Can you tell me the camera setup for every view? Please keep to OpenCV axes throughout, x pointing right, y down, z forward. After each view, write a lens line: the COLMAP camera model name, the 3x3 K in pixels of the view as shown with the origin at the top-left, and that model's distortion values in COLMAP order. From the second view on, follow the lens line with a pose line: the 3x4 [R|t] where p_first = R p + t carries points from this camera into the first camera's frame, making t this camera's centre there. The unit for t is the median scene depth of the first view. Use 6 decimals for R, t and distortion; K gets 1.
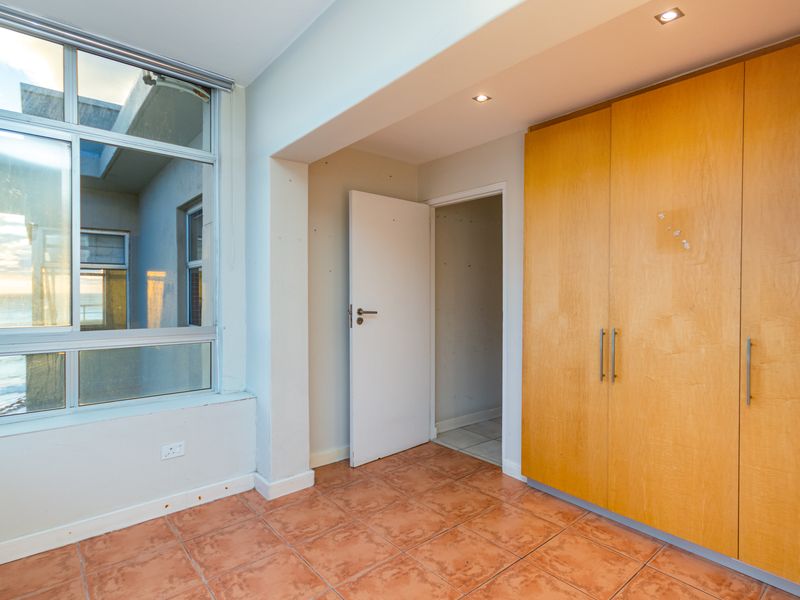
lens RADIAL K [[434.7, 0, 400.0], [0, 434.7, 300.0], [0, 0, 1]] dist [-0.001129, -0.000261]
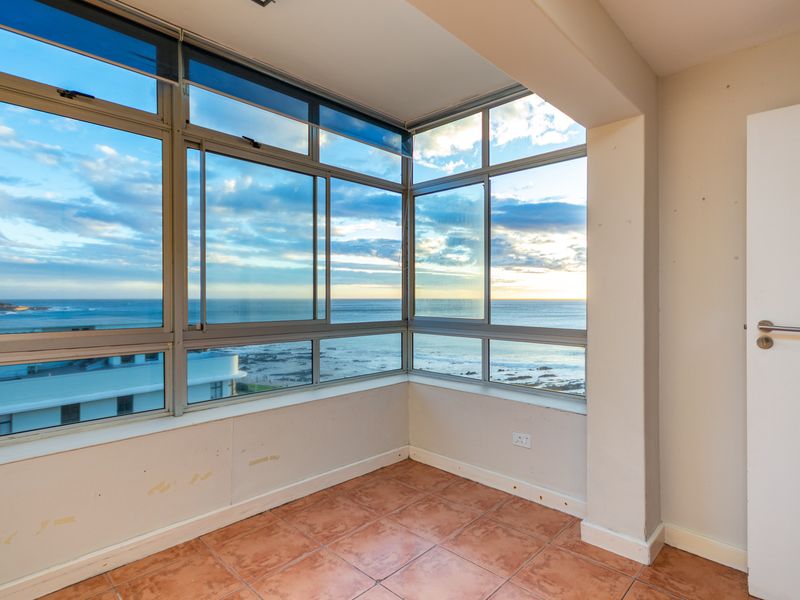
lens RADIAL K [[434.7, 0, 400.0], [0, 434.7, 300.0], [0, 0, 1]] dist [-0.001129, -0.000261]
pose [[0.097595, 0.012762, -0.995144, 0.527383], [-0.012702, 0.999852, 0.011576, -0.008642], [0.995145, 0.011510, 0.097743, 0.604343]]
